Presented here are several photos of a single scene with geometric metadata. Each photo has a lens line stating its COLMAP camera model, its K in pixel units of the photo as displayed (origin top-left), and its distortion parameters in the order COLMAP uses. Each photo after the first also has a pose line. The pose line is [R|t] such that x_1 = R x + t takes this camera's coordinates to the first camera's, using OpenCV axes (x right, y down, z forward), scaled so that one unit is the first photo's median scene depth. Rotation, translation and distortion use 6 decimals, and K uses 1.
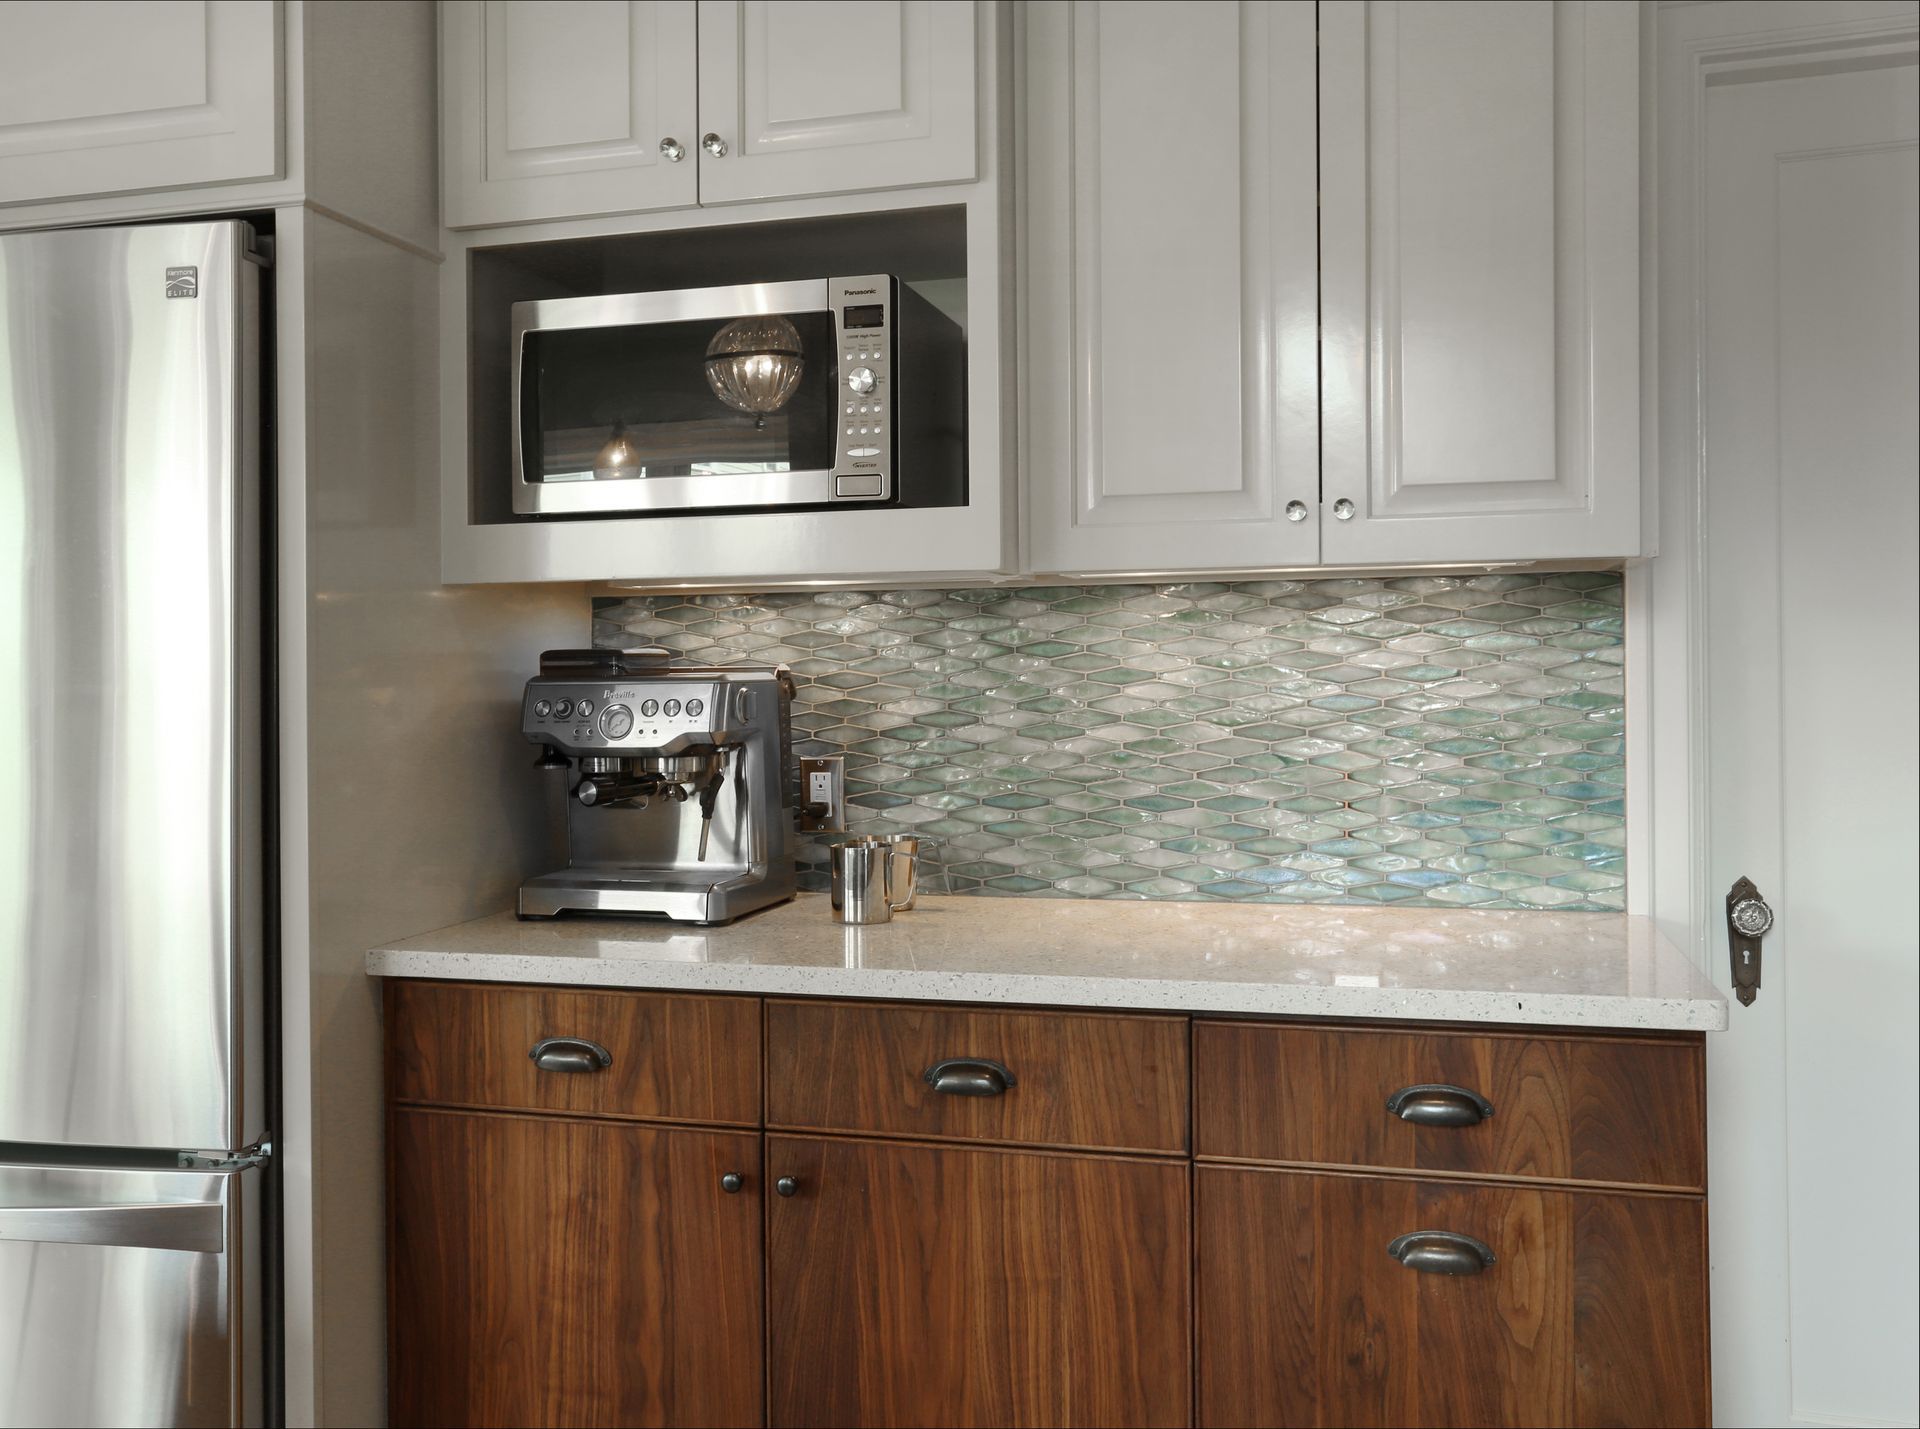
lens RADIAL K [[1850.9, 0, 959.7], [0, 1850.9, 714.7], [0, 0, 1]] dist [-0.002312, 0.000000]
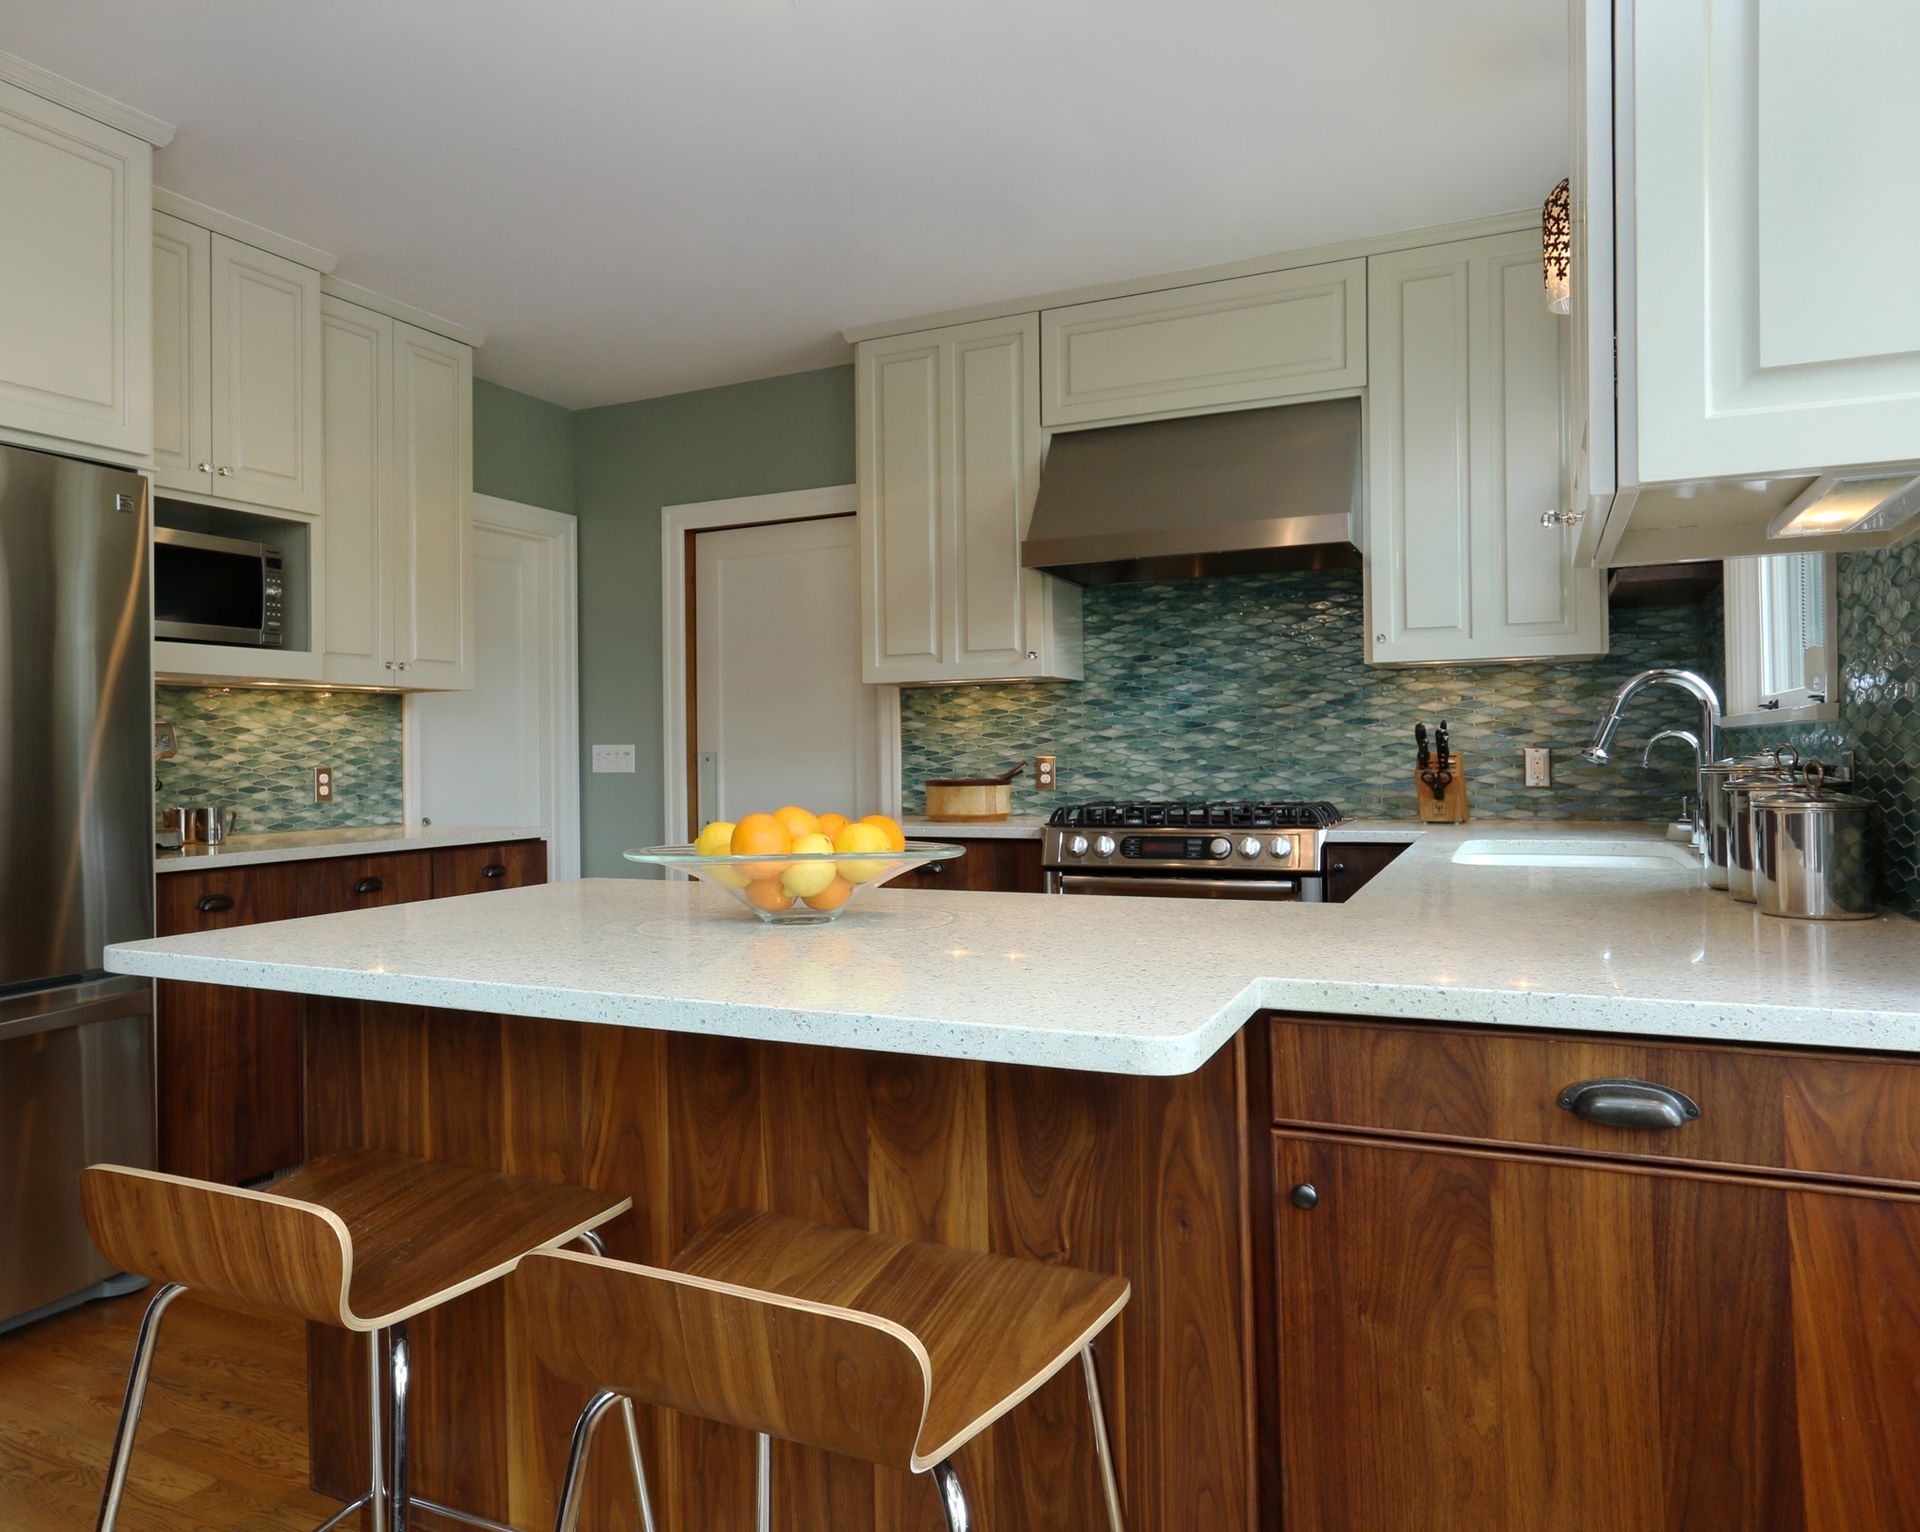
lens RADIAL K [[1250.5, 0, 949.5], [0, 1250.5, 757.9], [0, 0, 1]] dist [-0.028937, -0.000738]
pose [[0.122590, 0.003548, 0.992451, -1.274842], [0.041602, 0.999096, -0.008711, 0.059265], [-0.991585, 0.042356, 0.122331, 0.012558]]
